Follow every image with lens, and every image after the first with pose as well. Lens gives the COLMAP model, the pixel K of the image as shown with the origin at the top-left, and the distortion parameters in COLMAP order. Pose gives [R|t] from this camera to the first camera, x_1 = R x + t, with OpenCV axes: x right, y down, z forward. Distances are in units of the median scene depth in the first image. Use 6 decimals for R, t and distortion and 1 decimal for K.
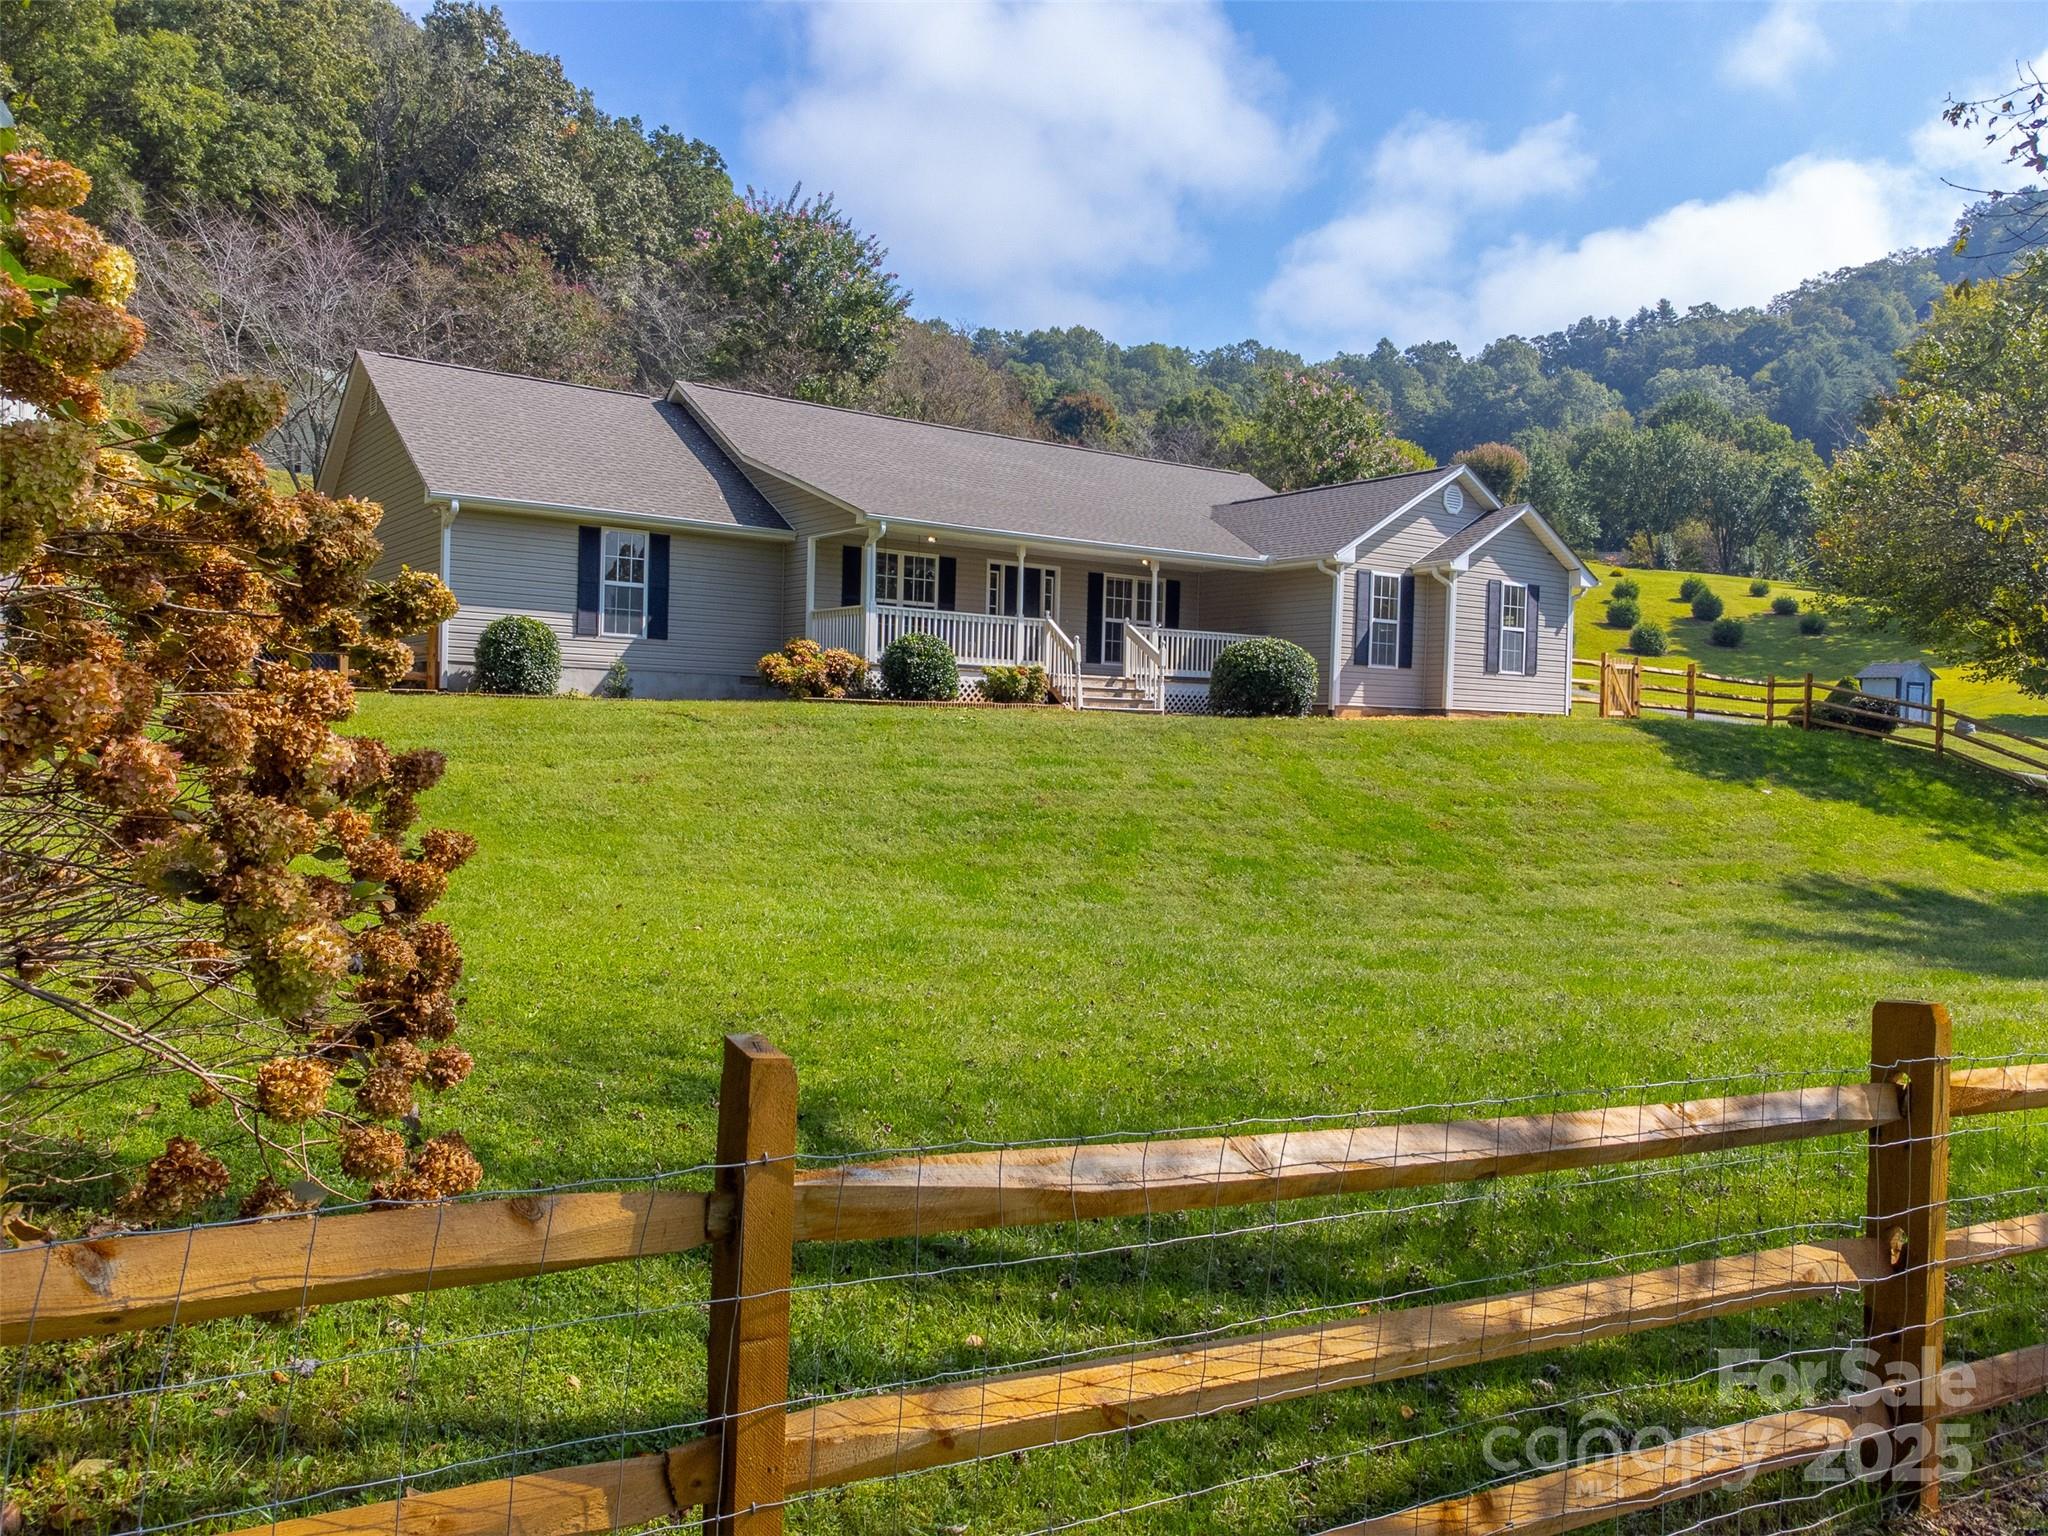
lens RADIAL K [[1532.8, 0, 1032.0], [0, 1532.8, 766.8], [0, 0, 1]] dist [0.008837, 0.023951]
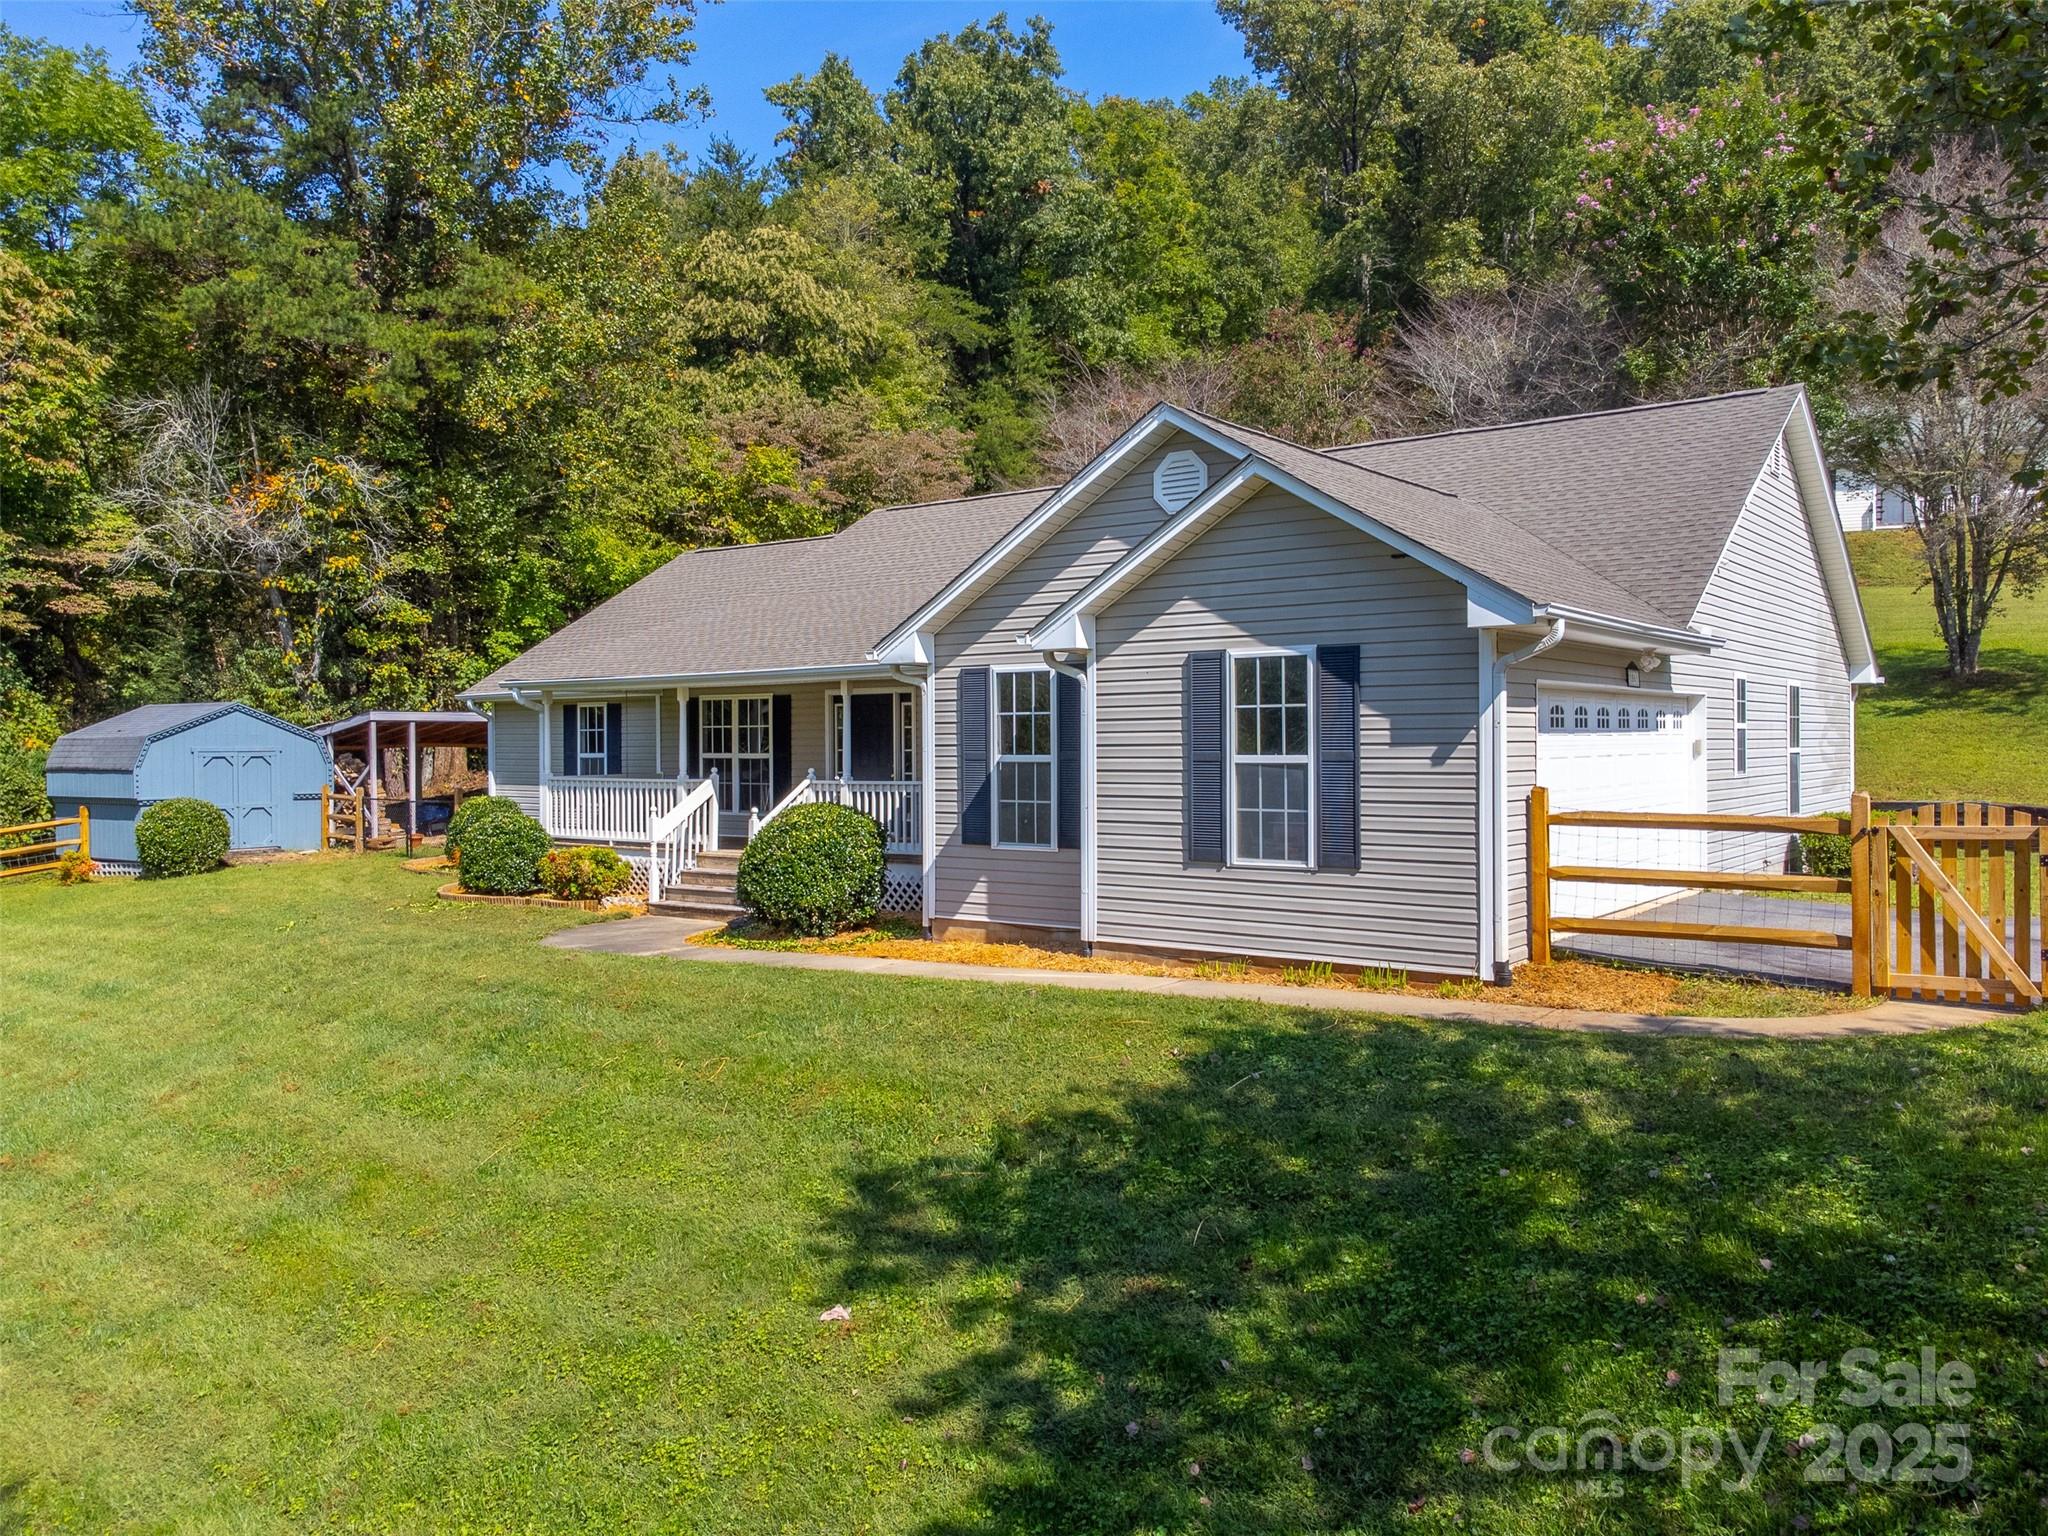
lens RADIAL K [[1532.8, 0, 1024.1], [0, 1532.8, 756.1], [0, 0, 1]] dist [0.008837, 0.023951]
pose [[0.304365, -0.020468, -0.952335, 0.668520], [-0.002074, 0.999753, -0.022150, -0.078615], [0.952553, 0.008717, 0.304247, 0.786238]]
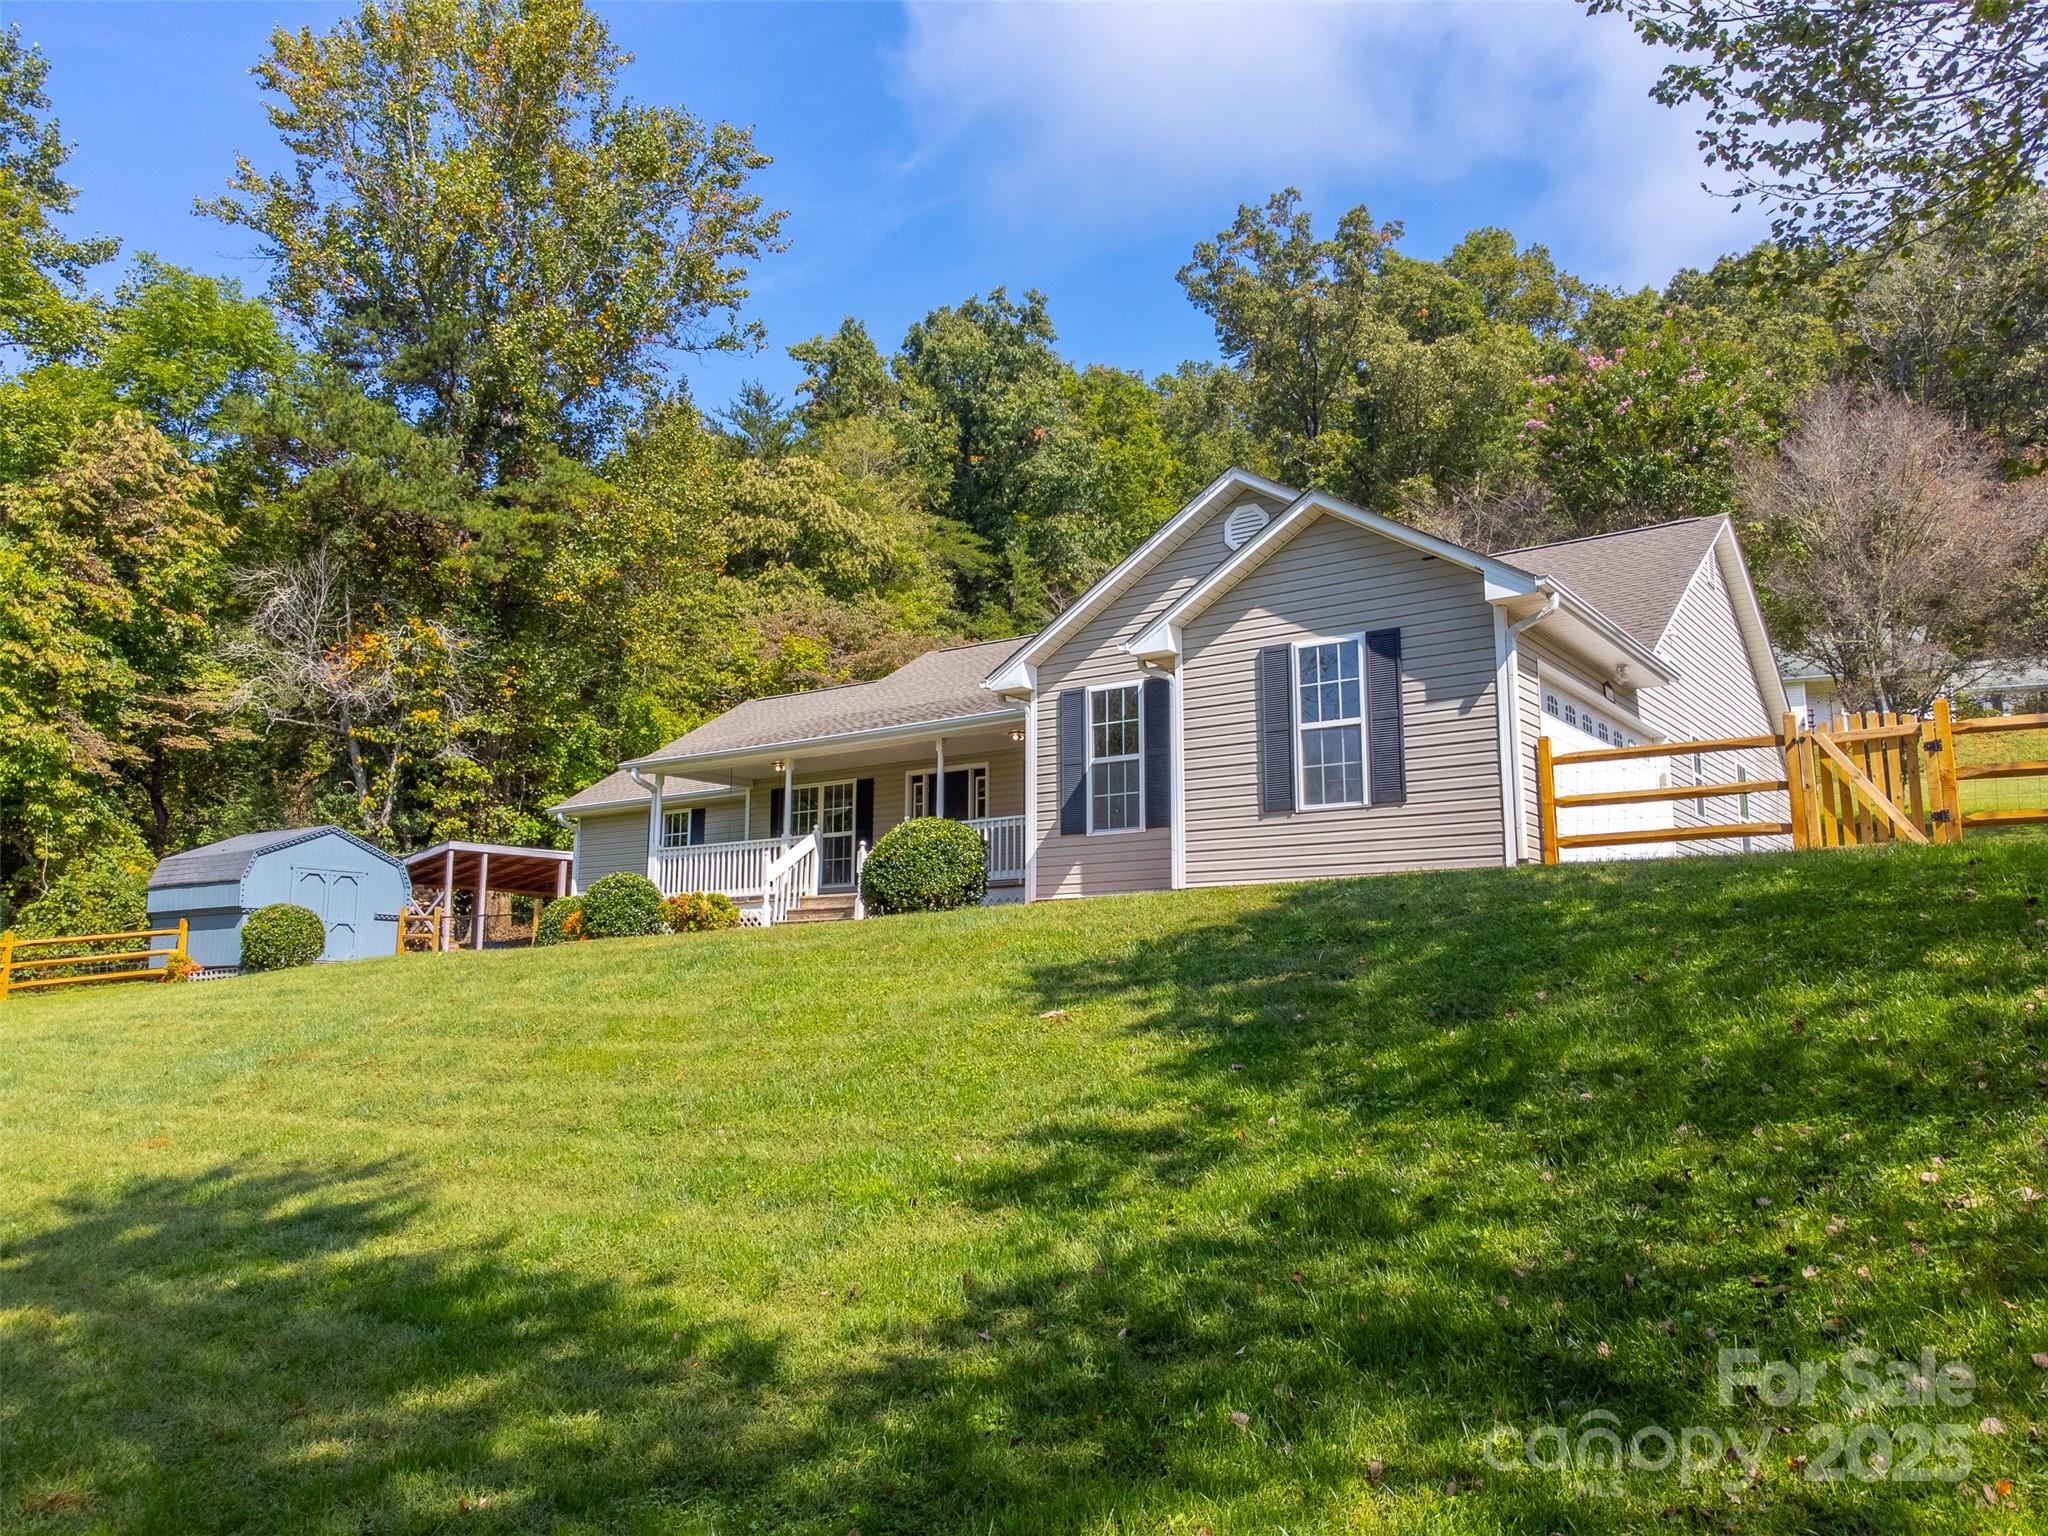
lens RADIAL K [[1532.8, 0, 1024.4], [0, 1532.8, 762.6], [0, 0, 1]] dist [0.008837, 0.023951]
pose [[0.329341, -0.176948, -0.927483, 0.740020], [-0.008546, 0.981684, -0.190323, 0.023560], [0.944173, 0.070608, 0.321796, 0.712410]]
